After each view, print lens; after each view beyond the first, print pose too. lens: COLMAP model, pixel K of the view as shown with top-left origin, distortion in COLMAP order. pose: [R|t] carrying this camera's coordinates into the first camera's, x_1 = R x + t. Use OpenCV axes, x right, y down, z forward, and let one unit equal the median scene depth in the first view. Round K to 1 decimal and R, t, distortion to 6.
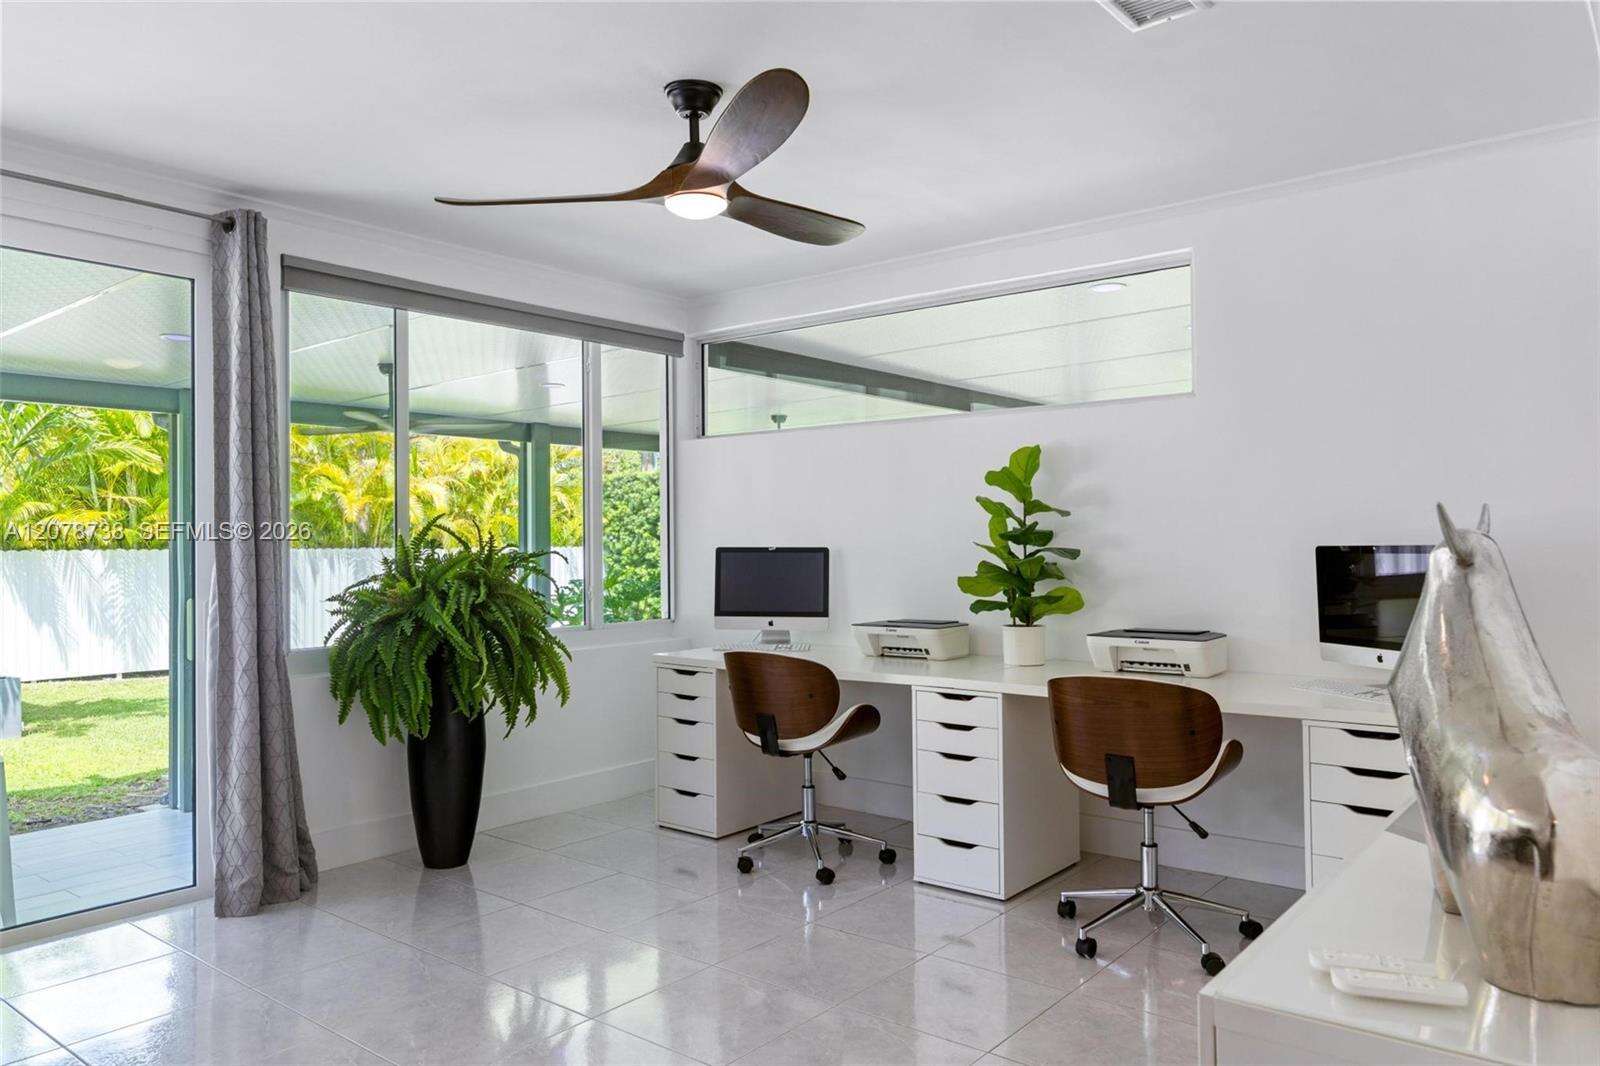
lens RADIAL K [[1101.5, 0, 791.3], [0, 1101.5, 525.3], [0, 0, 1]] dist [-0.003595, 0.002982]
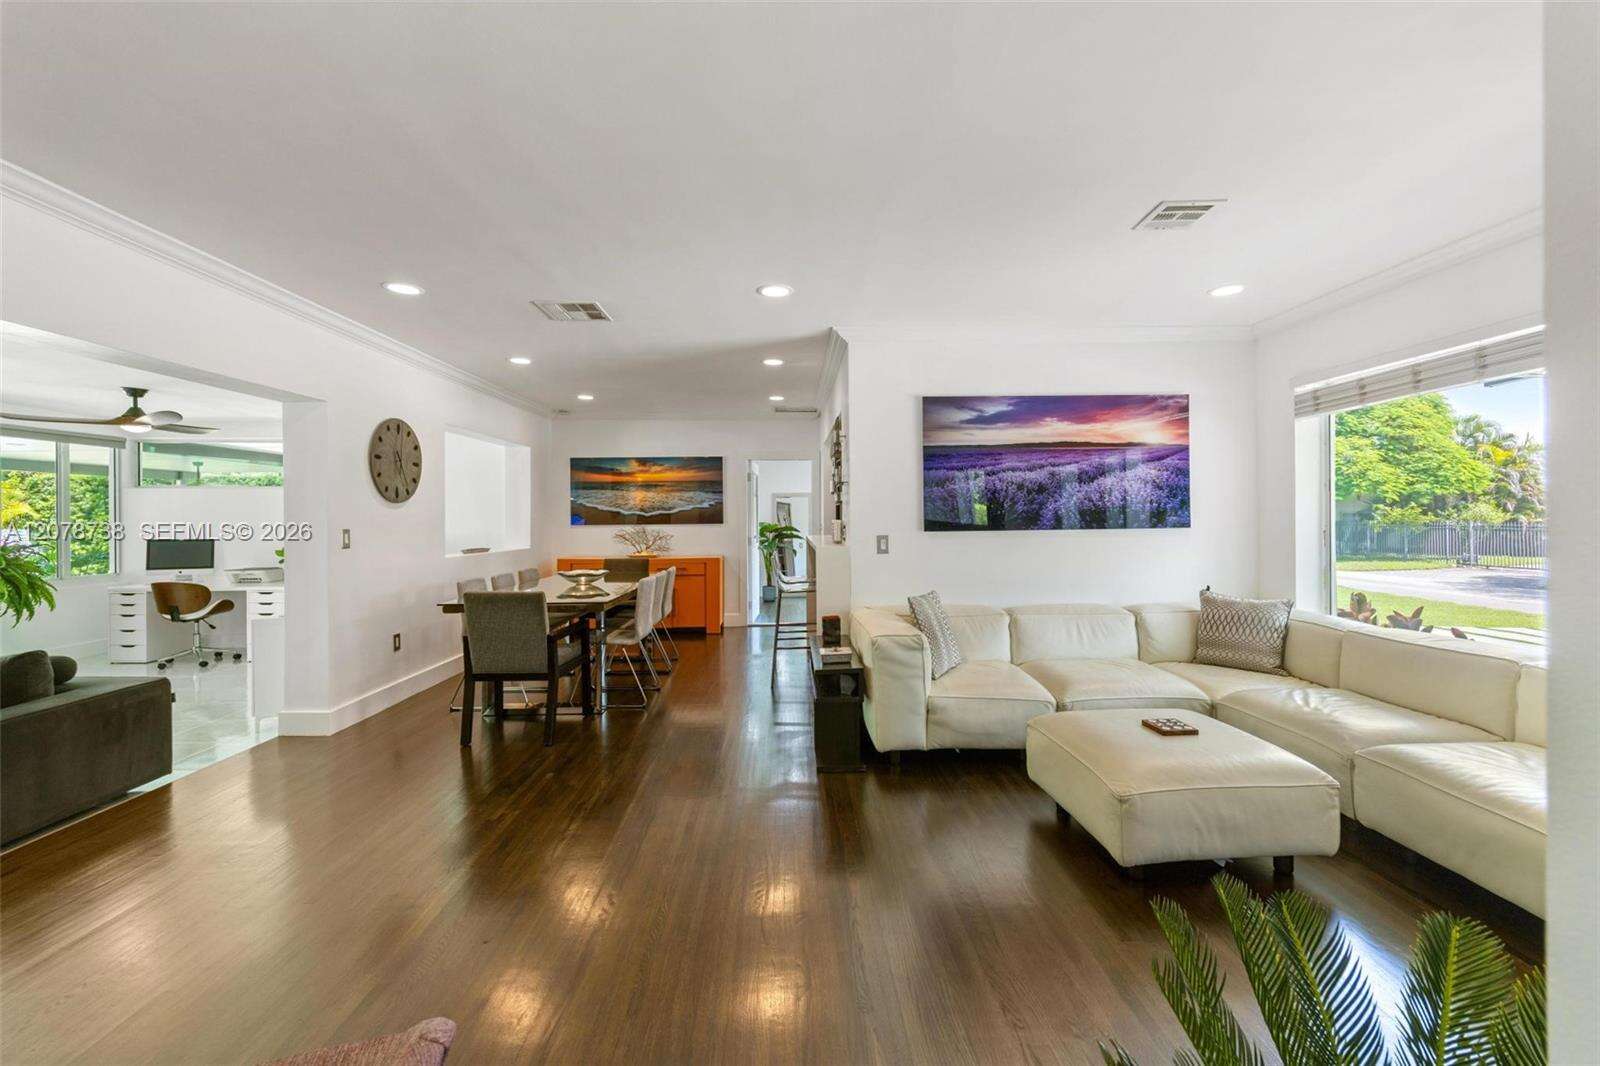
lens RADIAL K [[658.9, 0, 804.1], [0, 658.9, 513.0], [0, 0, 1]] dist [0.005423, 0.000022]
pose [[0.758493, 0.004689, 0.651665, 0.081939], [-0.011252, 0.999919, 0.005902, -0.070596], [-0.651585, -0.011809, 0.758484, -1.094186]]
